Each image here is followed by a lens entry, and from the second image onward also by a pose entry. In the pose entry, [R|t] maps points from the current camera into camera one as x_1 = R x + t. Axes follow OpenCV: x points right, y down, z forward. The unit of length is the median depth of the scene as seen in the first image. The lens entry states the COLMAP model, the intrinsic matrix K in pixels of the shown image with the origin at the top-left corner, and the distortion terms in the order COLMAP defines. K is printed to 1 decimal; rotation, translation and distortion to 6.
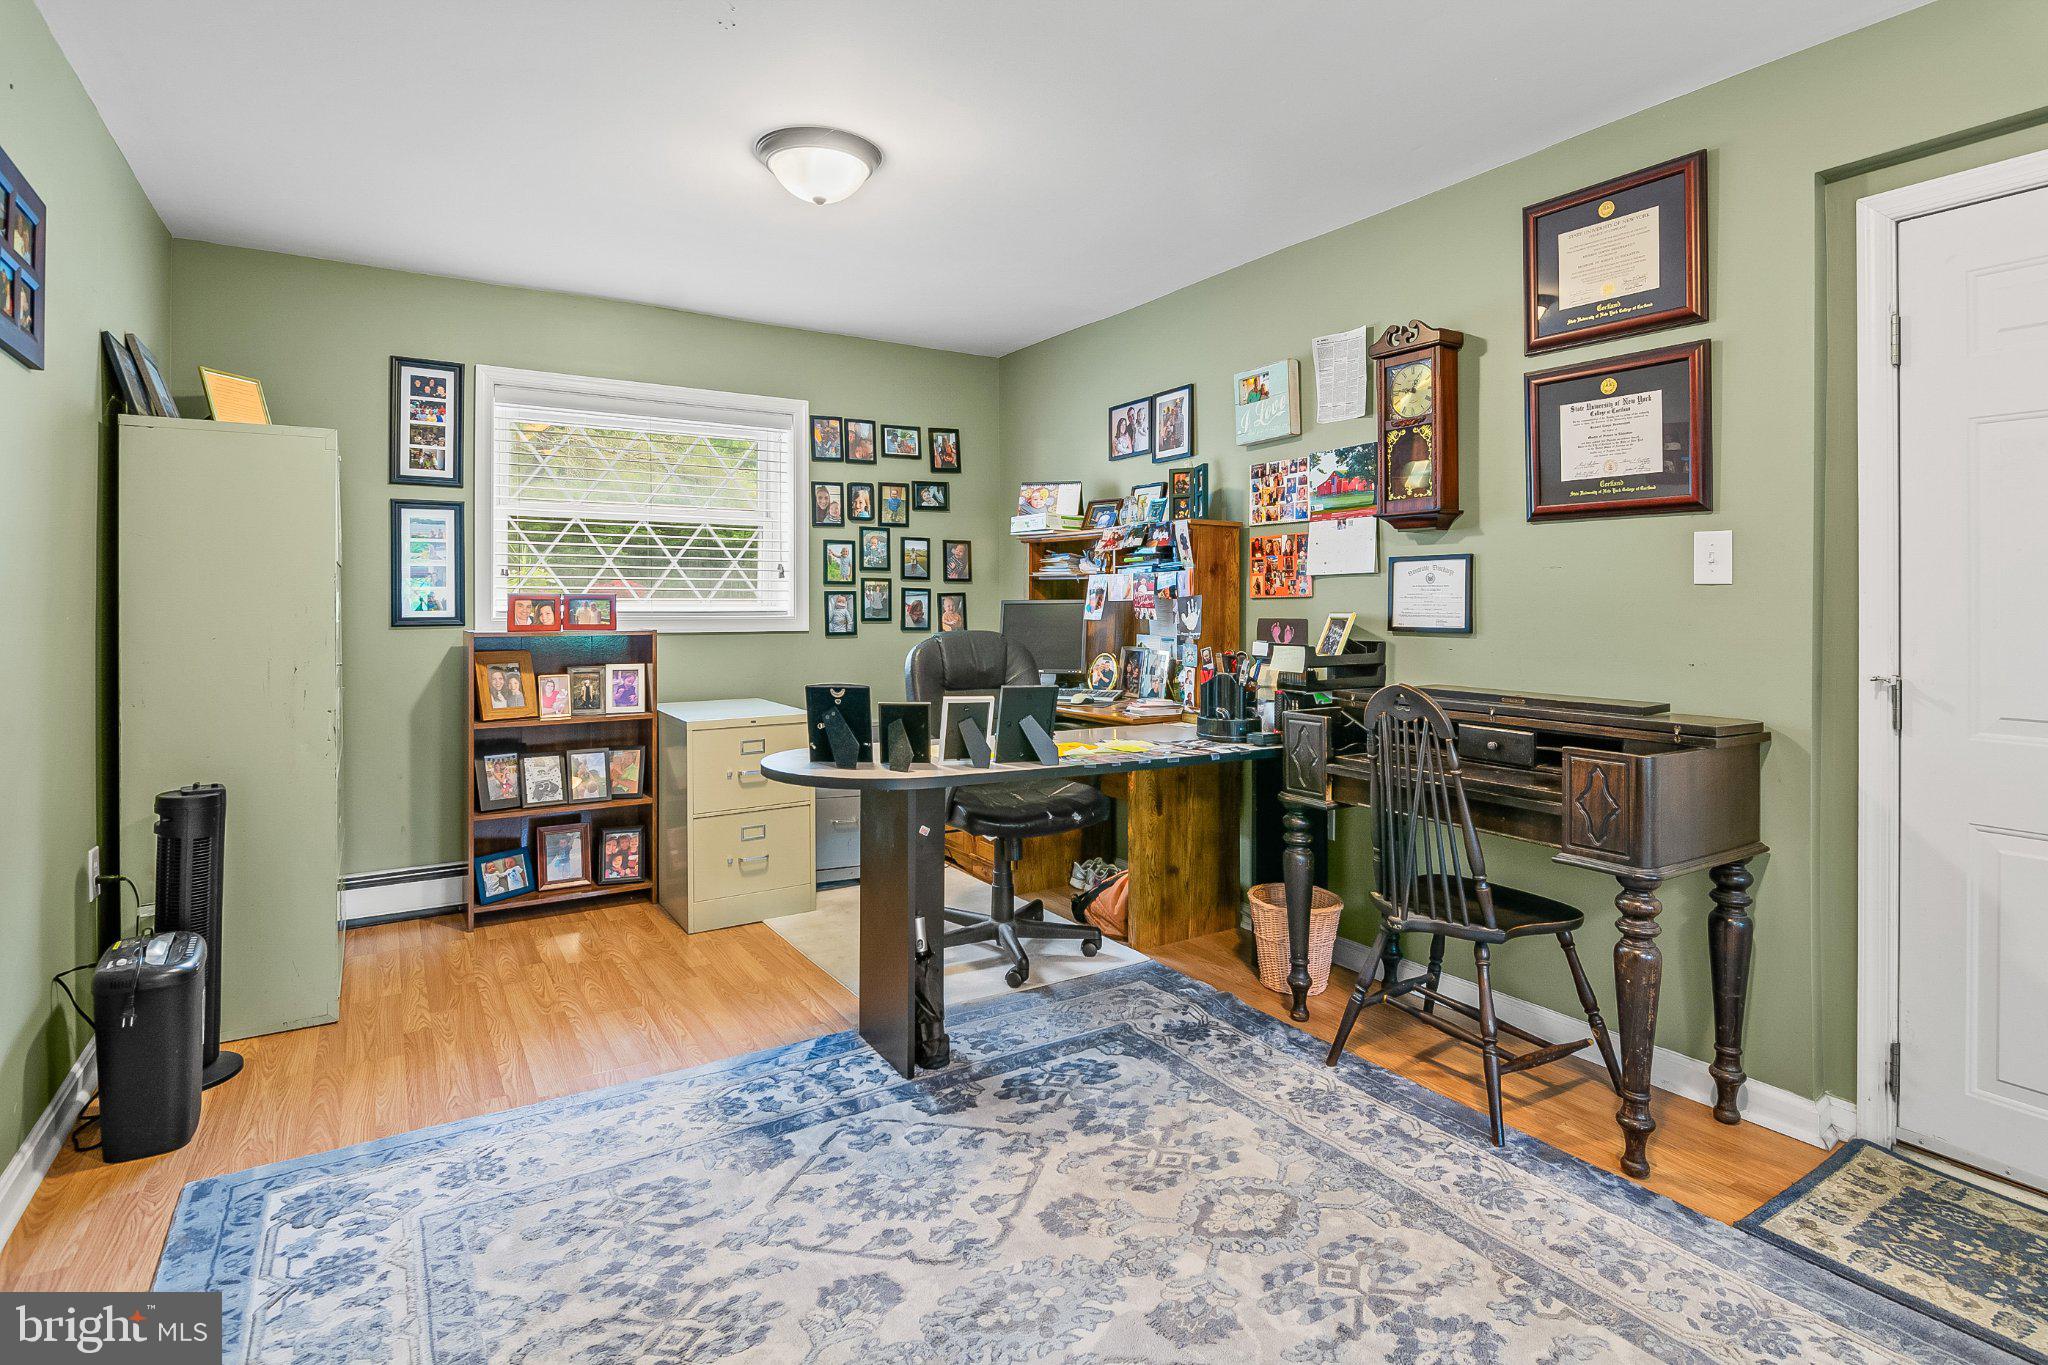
lens RADIAL K [[1009.4, 0, 1029.8], [0, 1009.4, 661.8], [0, 0, 1]] dist [0.003735, -0.005715]
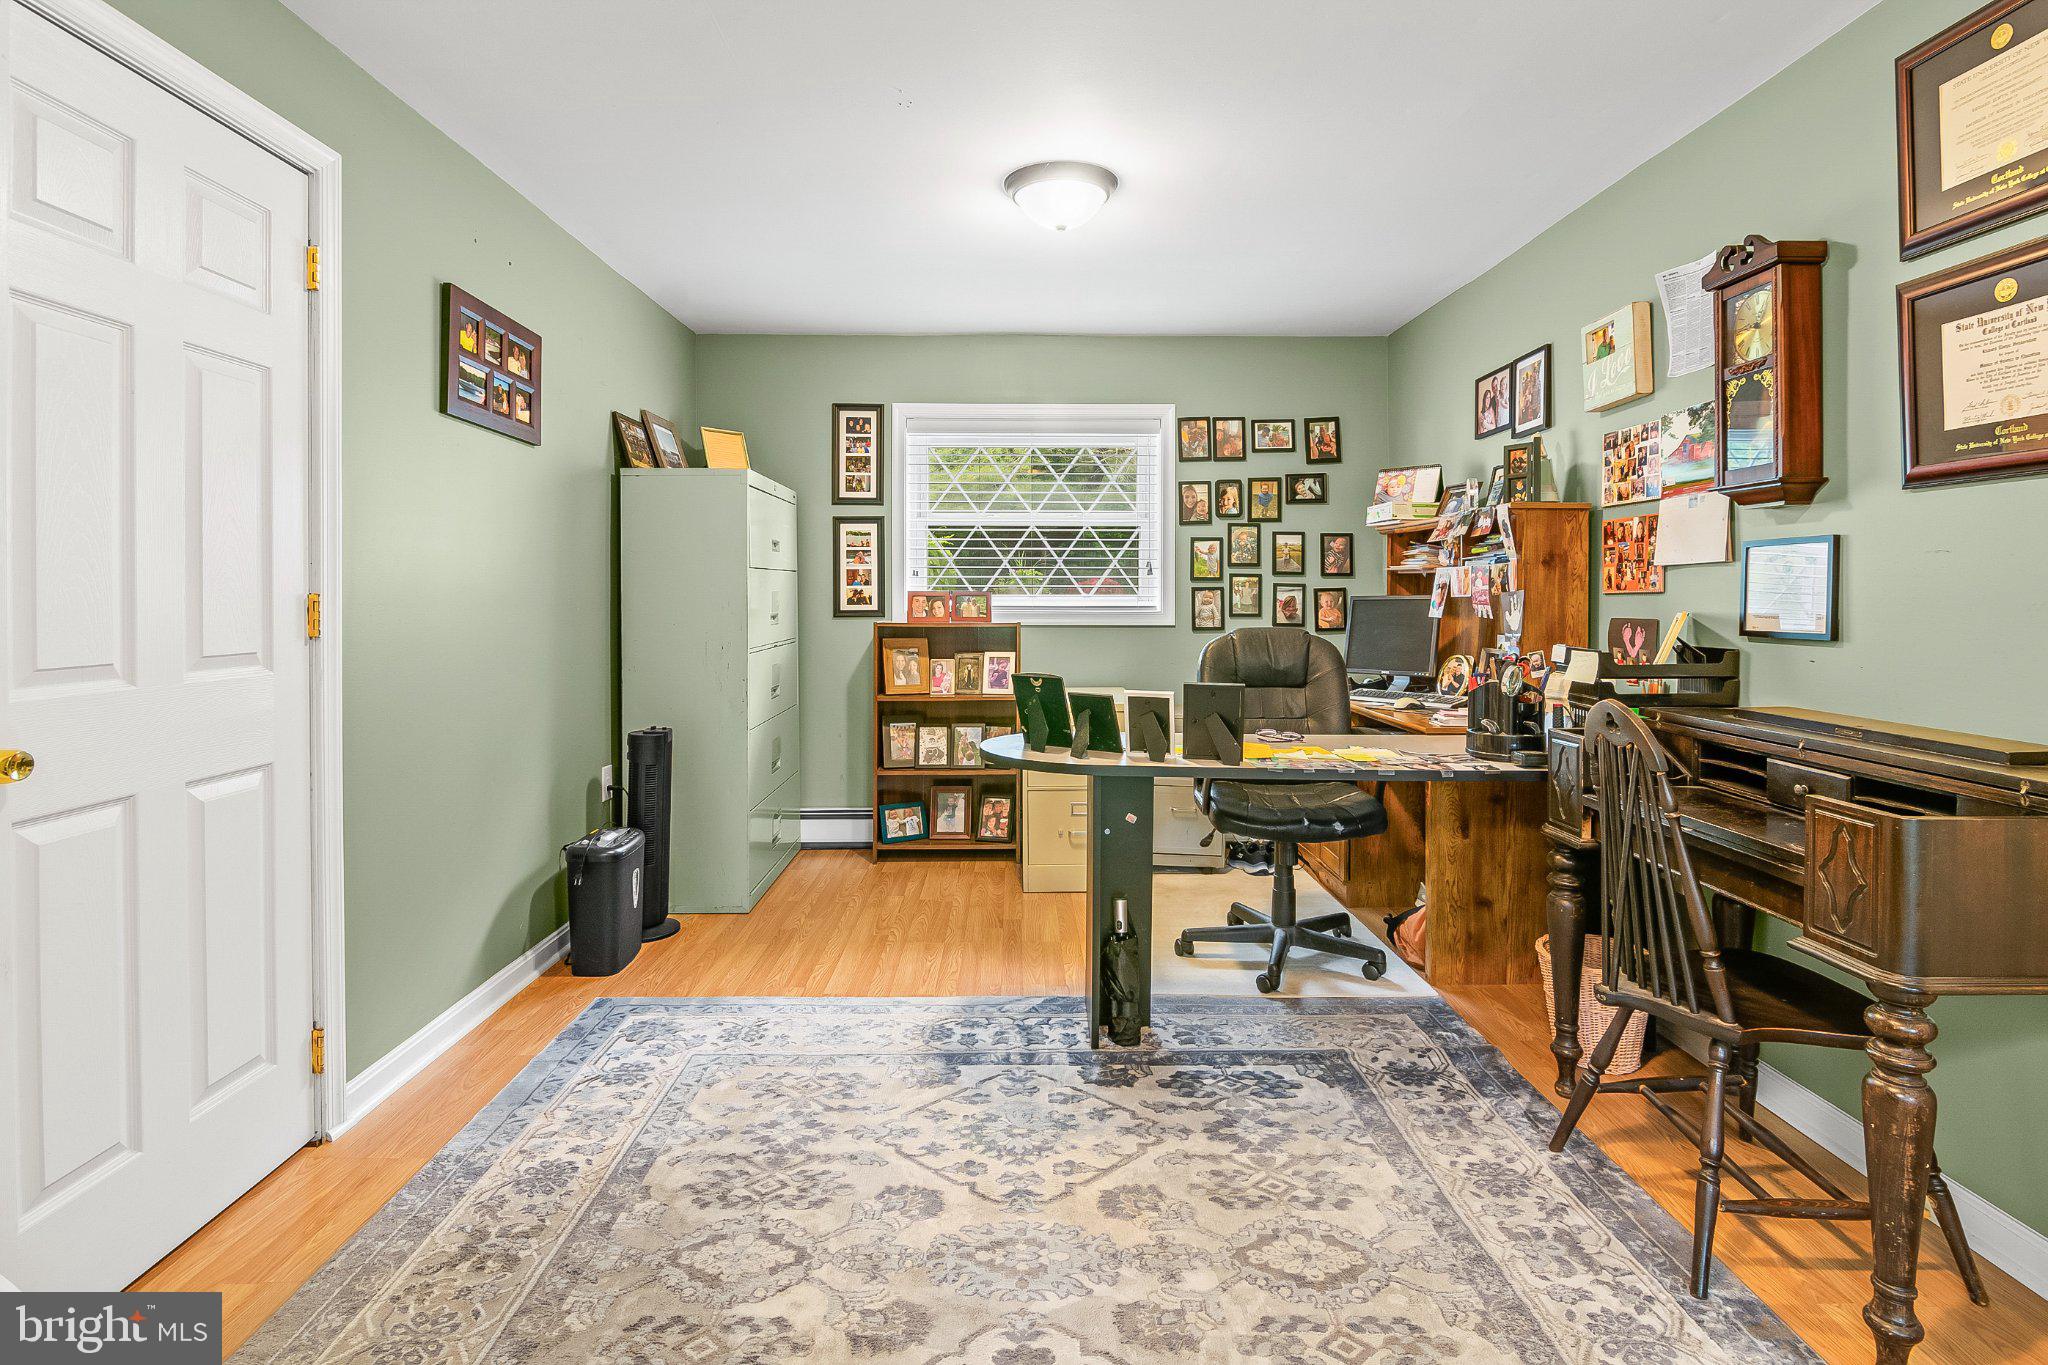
lens RADIAL K [[1009.4, 0, 1035.3], [0, 1009.4, 667.9], [0, 0, 1]] dist [0.003735, -0.005715]
pose [[0.856638, 0.036360, -0.514635, 0.317812], [-0.030286, 0.999337, 0.020192, -0.005487], [0.515028, -0.001711, 0.857172, 0.052673]]
